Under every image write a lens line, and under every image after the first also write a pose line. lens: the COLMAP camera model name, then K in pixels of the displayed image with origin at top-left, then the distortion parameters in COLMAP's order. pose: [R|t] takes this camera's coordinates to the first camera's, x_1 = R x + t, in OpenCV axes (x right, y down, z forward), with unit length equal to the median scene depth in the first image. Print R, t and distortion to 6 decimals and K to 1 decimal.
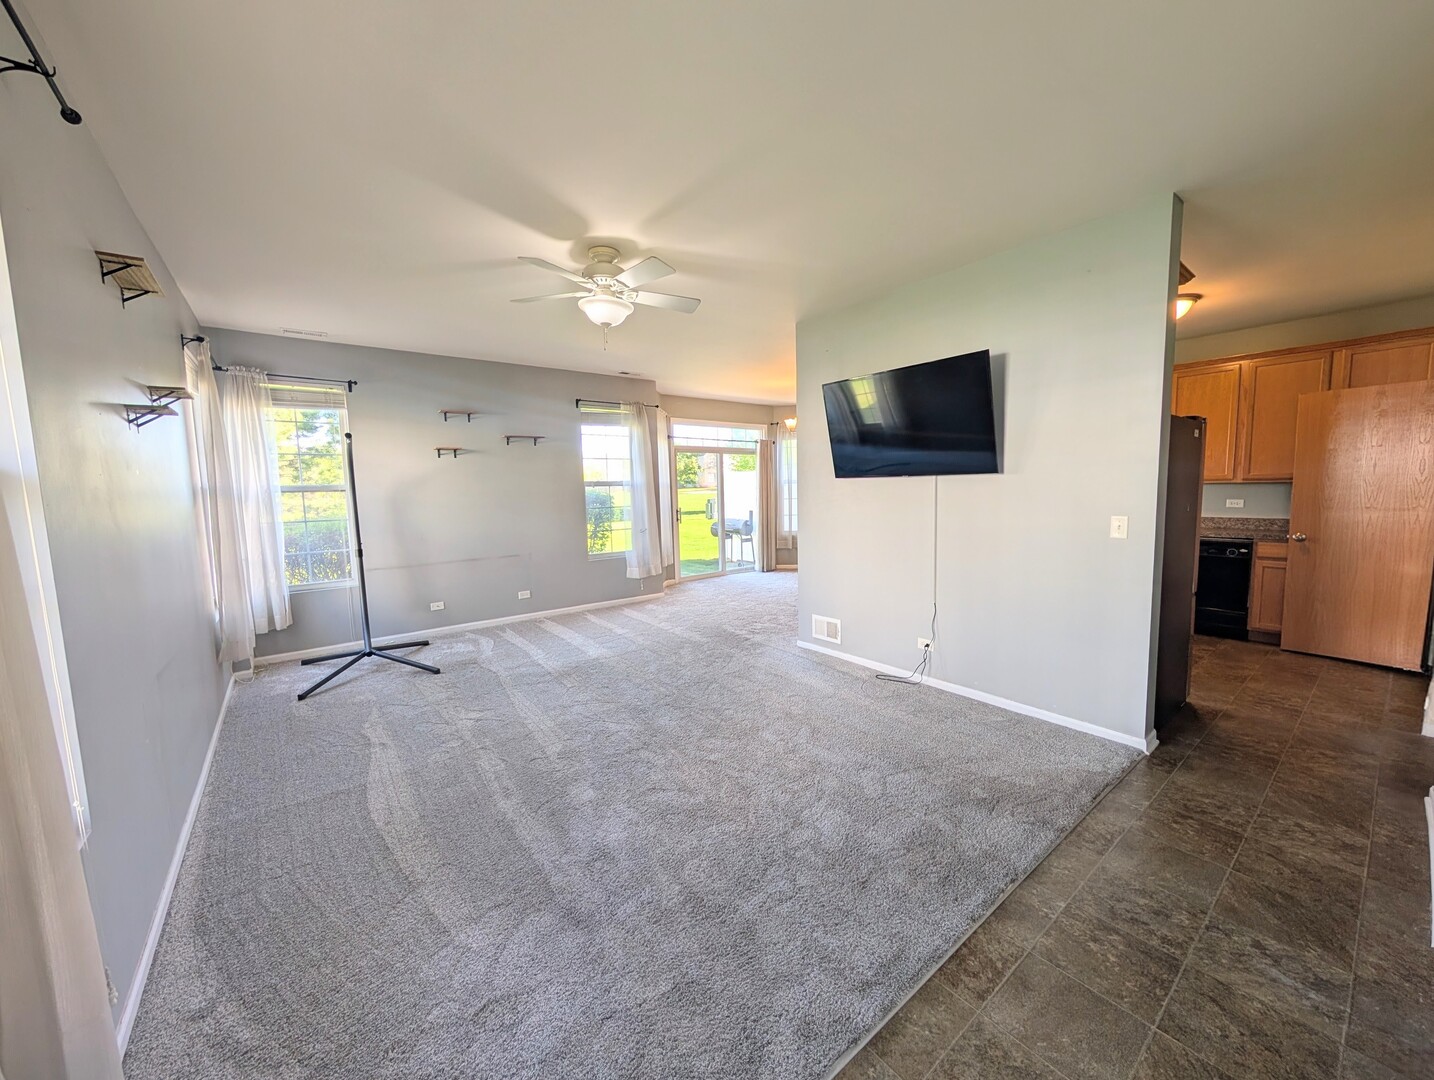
lens RADIAL K [[542.5, 0, 717.9], [0, 542.5, 537.4], [0, 0, 1]] dist [0.001005, 0.000270]
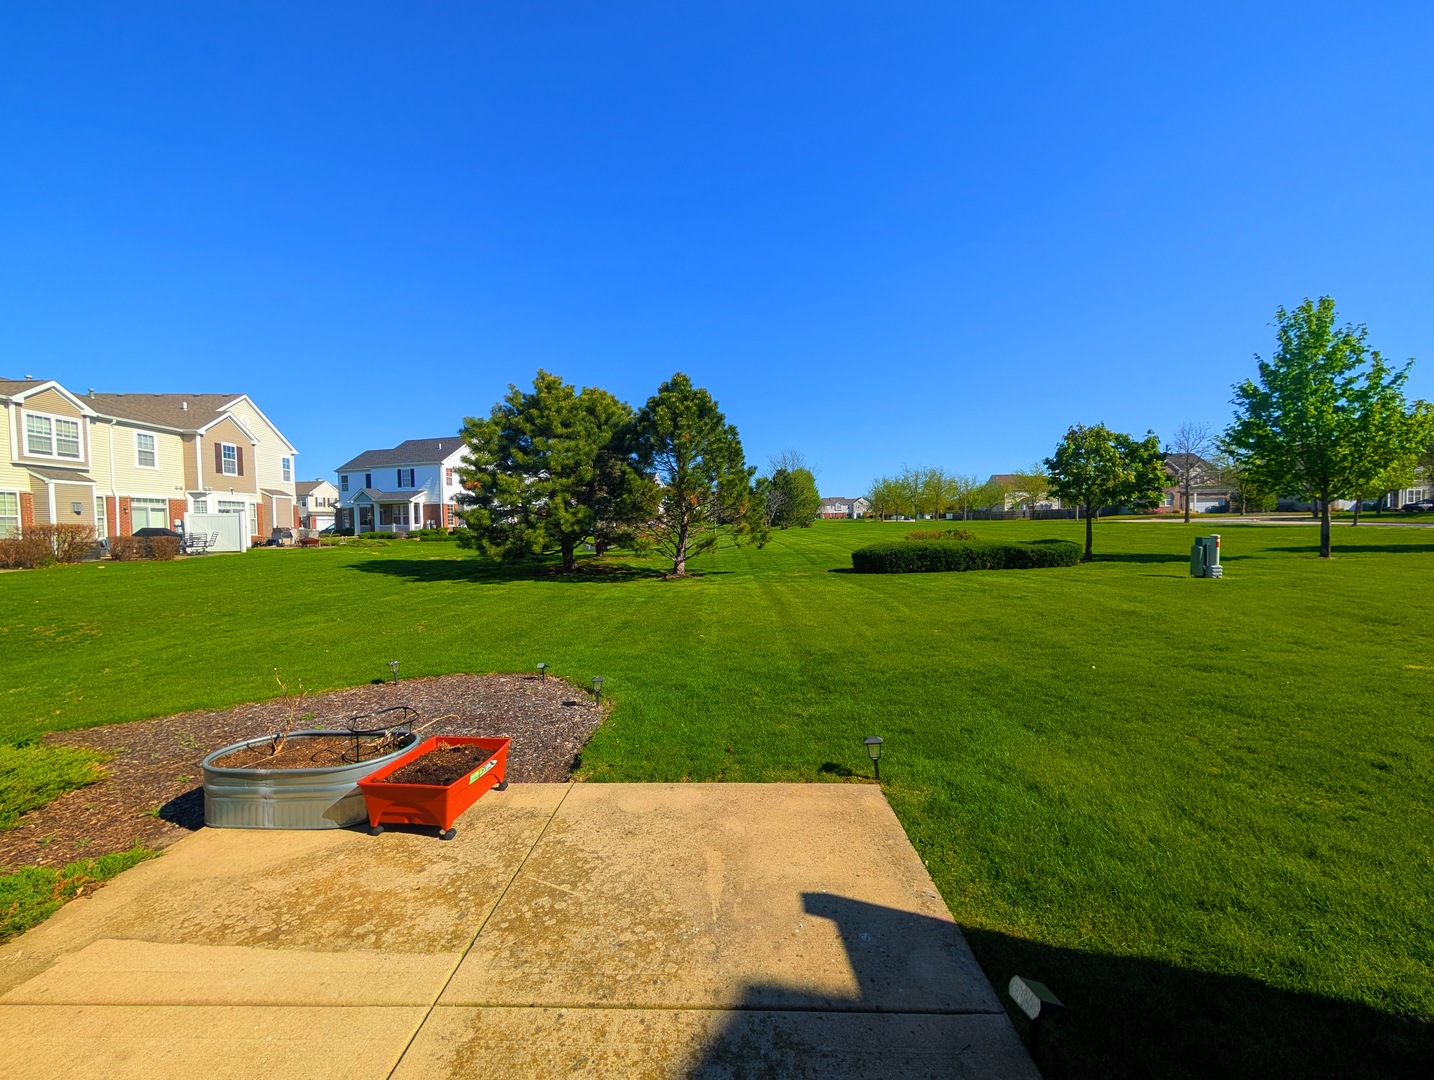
lens RADIAL K [[542.5, 0, 720.1], [0, 542.5, 542.7], [0, 0, 1]] dist [0.001005, 0.000270]
pose [[0.772218, 0.032963, -0.634502, -0.224065], [-0.057845, 0.998153, -0.018545, -0.165915], [0.632719, 0.051023, 0.772699, 1.808148]]
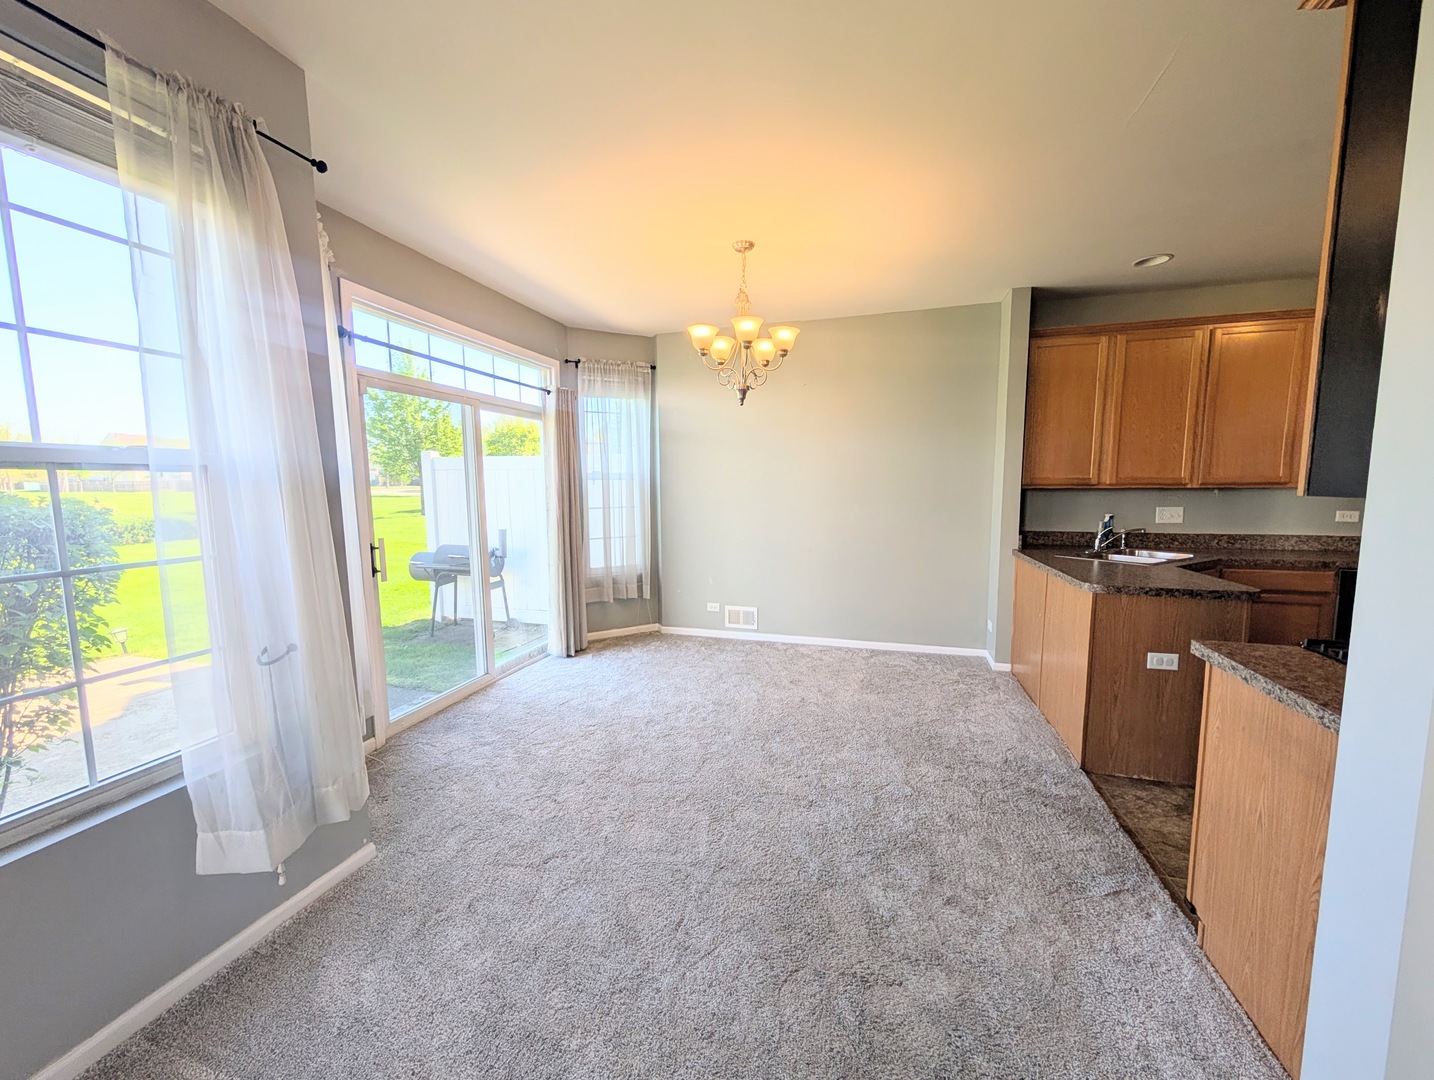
lens RADIAL K [[542.5, 0, 717.5], [0, 542.5, 539.2], [0, 0, 1]] dist [0.001005, 0.000270]
pose [[0.816660, -0.043342, 0.575490, -0.165102], [0.042546, 0.998984, 0.014861, -0.086872], [-0.575549, 0.012349, 0.817674, 0.986856]]
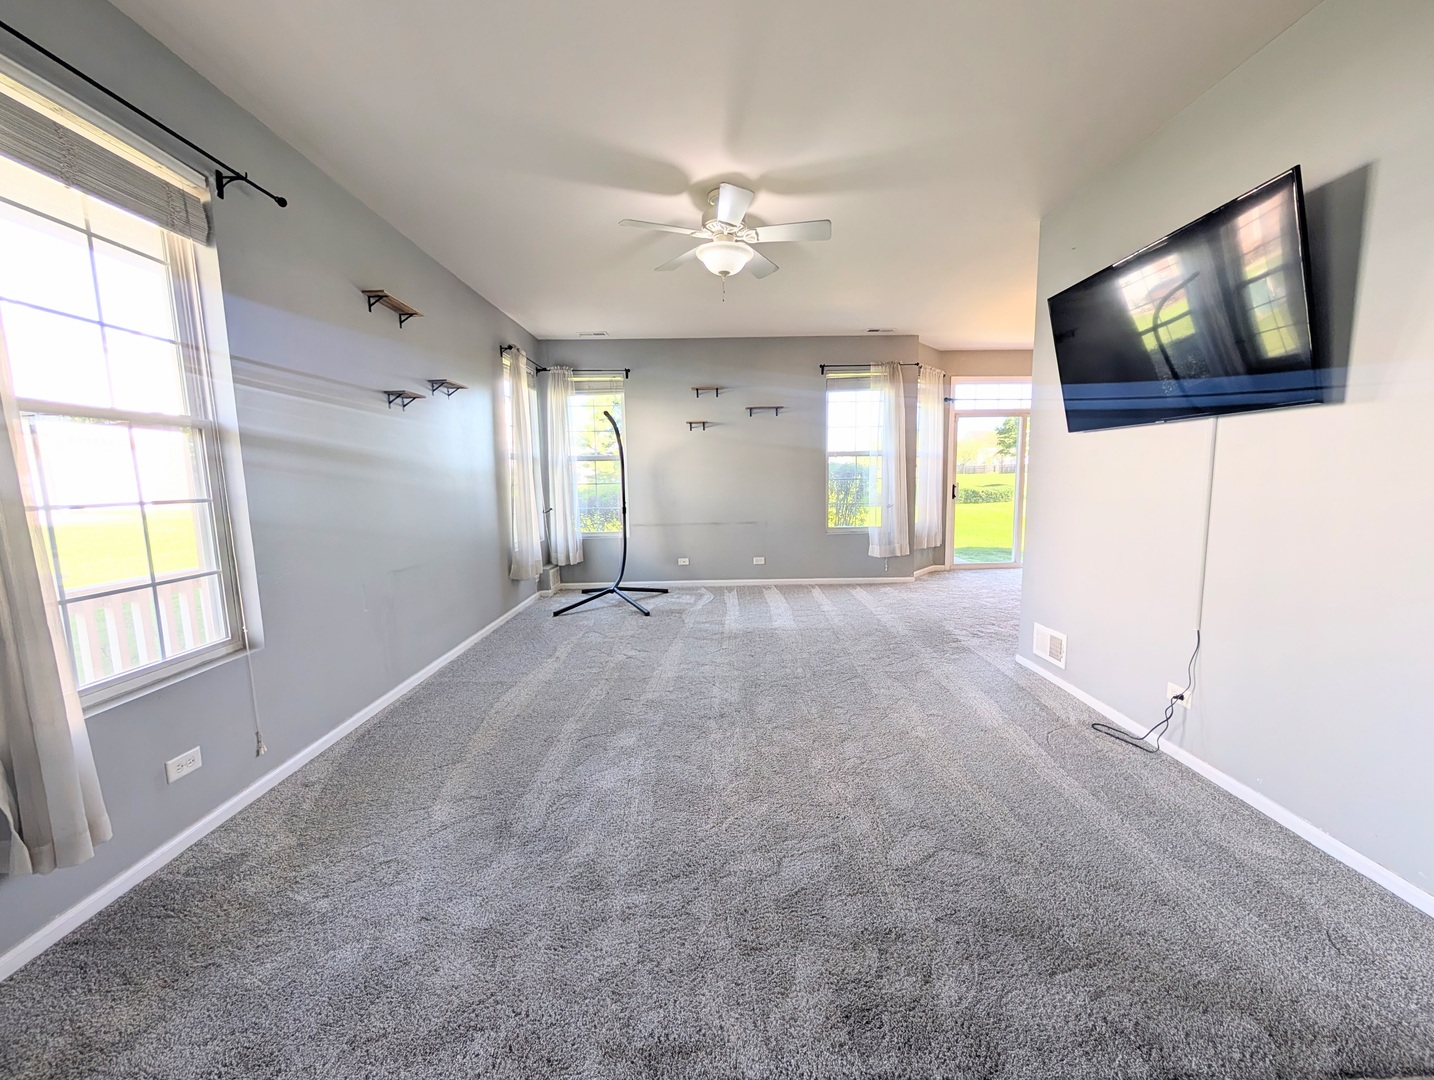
lens RADIAL K [[542.5, 0, 719.1], [0, 542.5, 538.6], [0, 0, 1]] dist [0.001005, 0.000270]
pose [[0.794866, 0.079190, -0.601595, 0.264456], [-0.057323, 0.996813, 0.055475, 0.012596], [0.604071, -0.009610, 0.796873, 0.156329]]
